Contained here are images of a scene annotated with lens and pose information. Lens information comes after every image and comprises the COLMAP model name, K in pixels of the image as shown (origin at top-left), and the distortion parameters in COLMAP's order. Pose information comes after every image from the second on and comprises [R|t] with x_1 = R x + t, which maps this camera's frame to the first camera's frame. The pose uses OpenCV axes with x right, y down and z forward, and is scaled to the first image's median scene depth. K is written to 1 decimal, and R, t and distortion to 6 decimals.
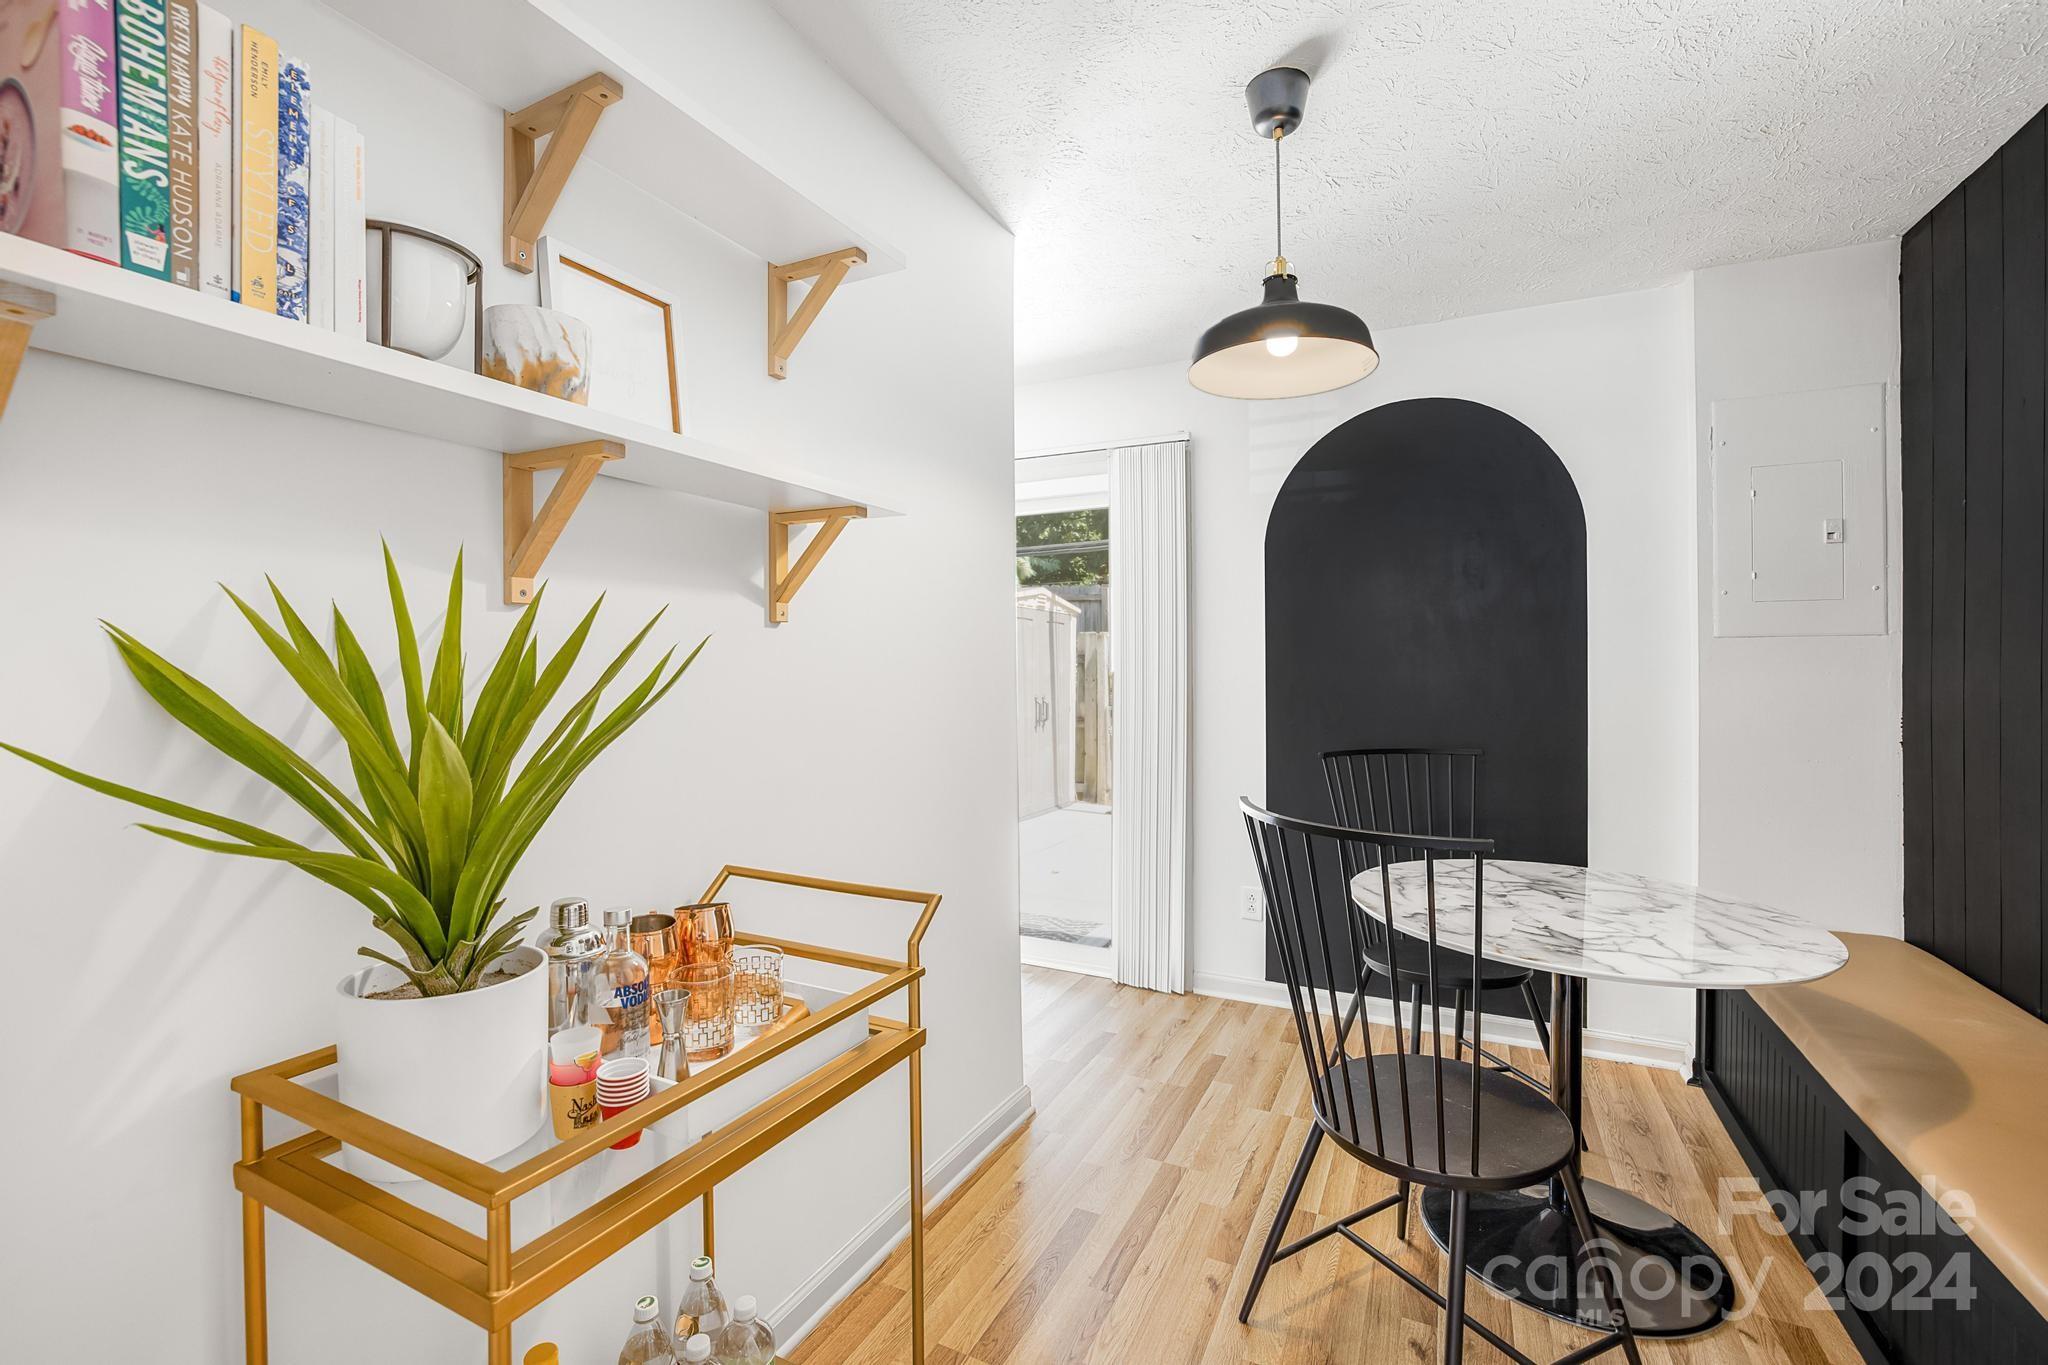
lens RADIAL K [[900.2, 0, 1014.5], [0, 900.2, 657.7], [0, 0, 1]] dist [-0.035401, 0.012763]
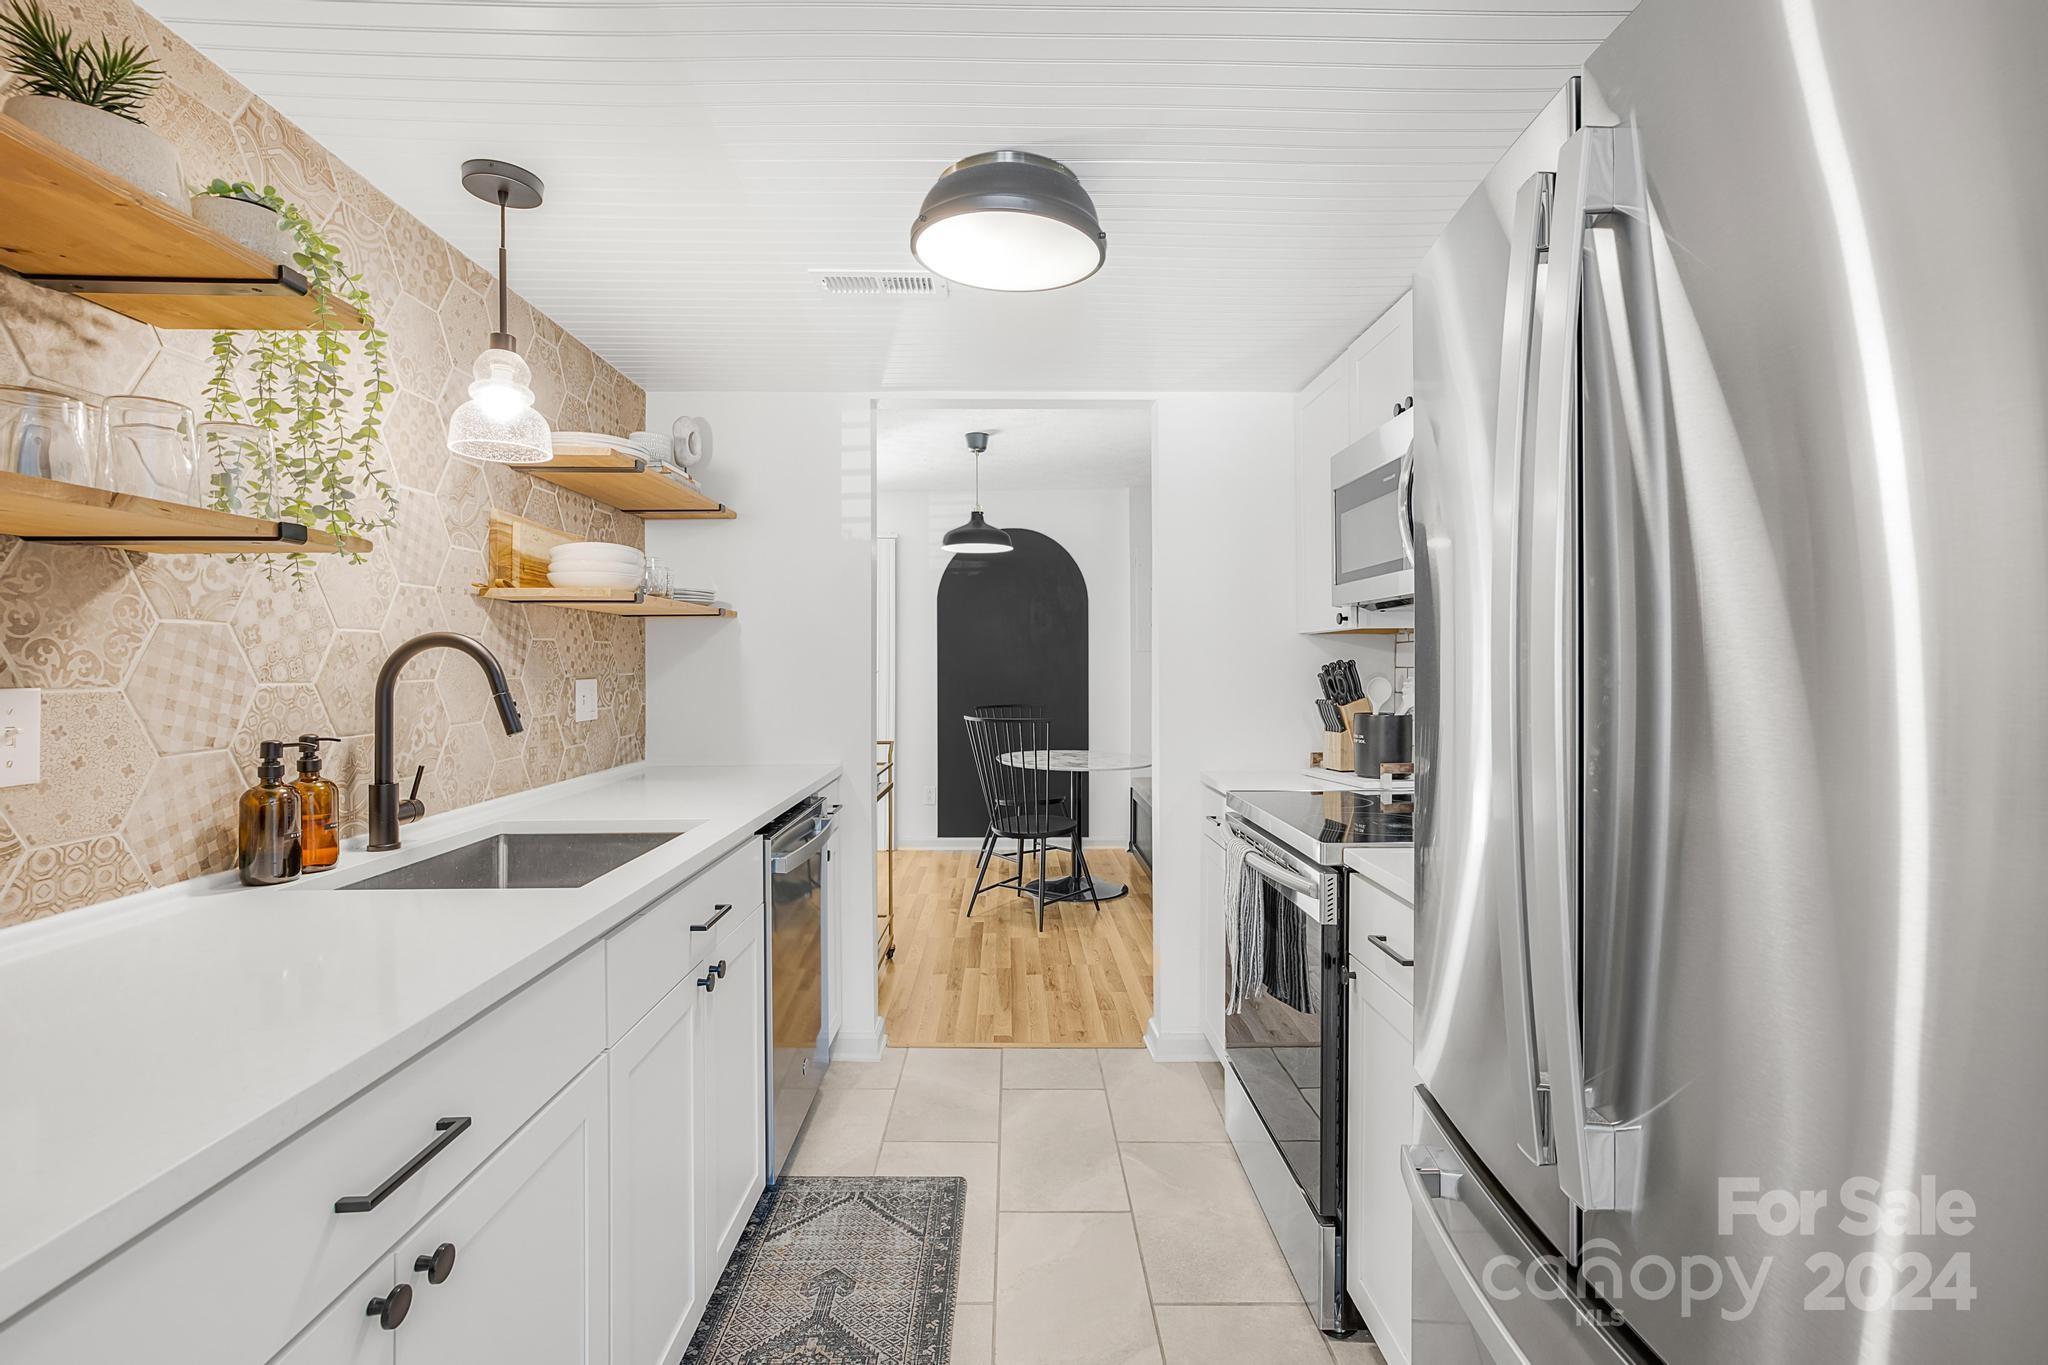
lens RADIAL K [[900.2, 0, 1014.5], [0, 900.2, 657.7], [0, 0, 1]] dist [-0.035401, 0.012763]
pose [[0.890839, 0.000051, 0.454319, -0.699626], [-0.002117, 0.999990, 0.004040, -0.021084], [-0.454314, -0.004561, 0.890830, -1.204142]]
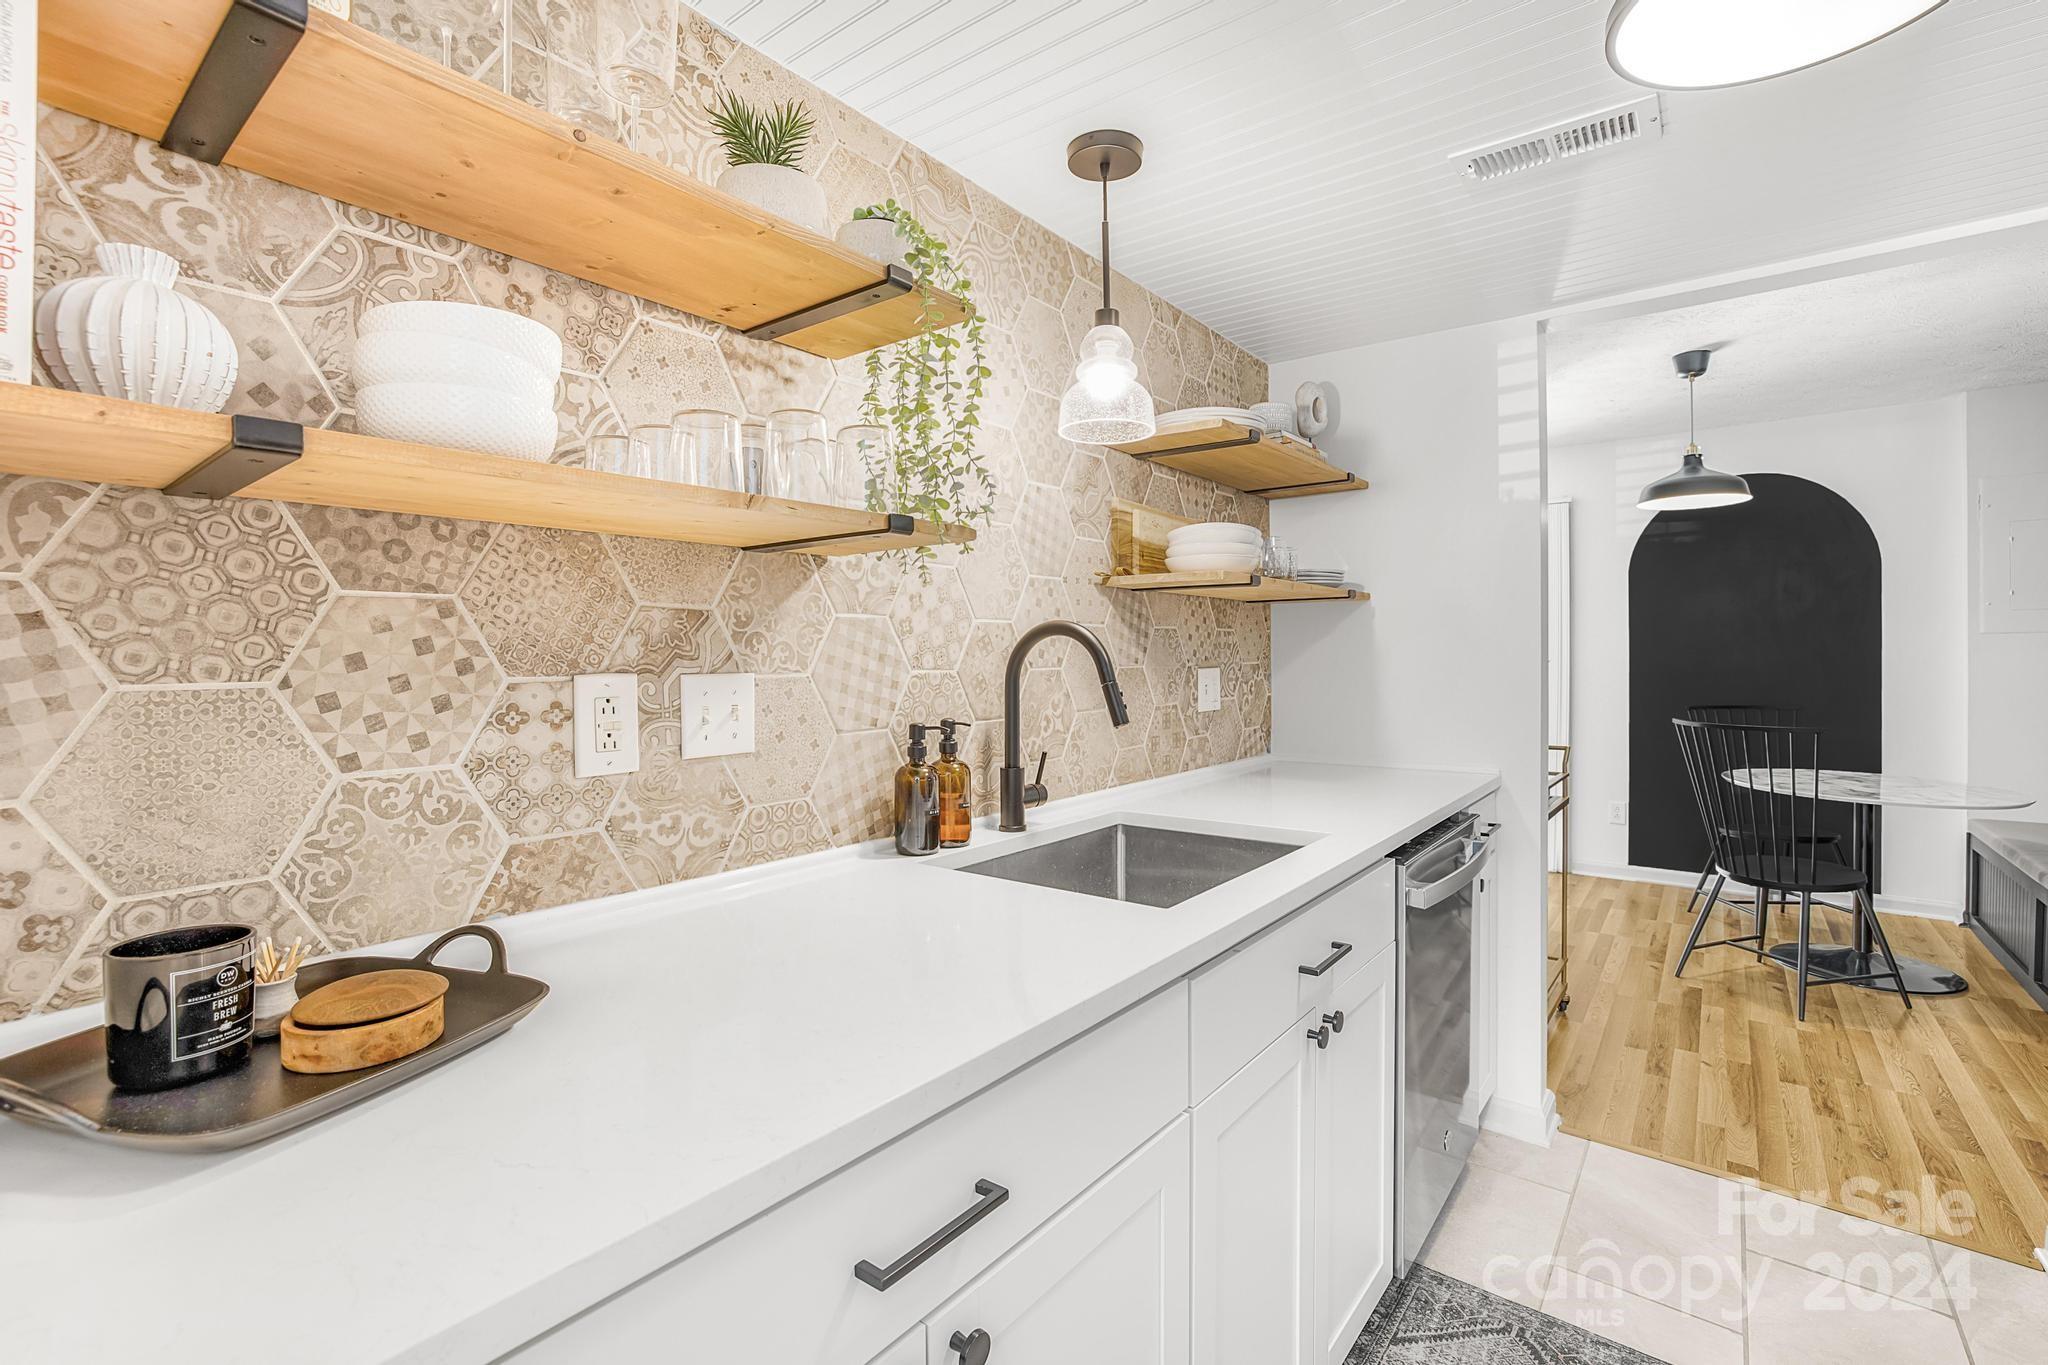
lens RADIAL K [[900.2, 0, 1014.5], [0, 900.2, 657.7], [0, 0, 1]] dist [-0.035401, 0.012763]
pose [[0.976764, -0.004741, -0.214268, -0.670231], [0.008035, 0.999863, 0.014505, -0.019142], [0.214169, -0.015890, 0.976667, -1.097812]]
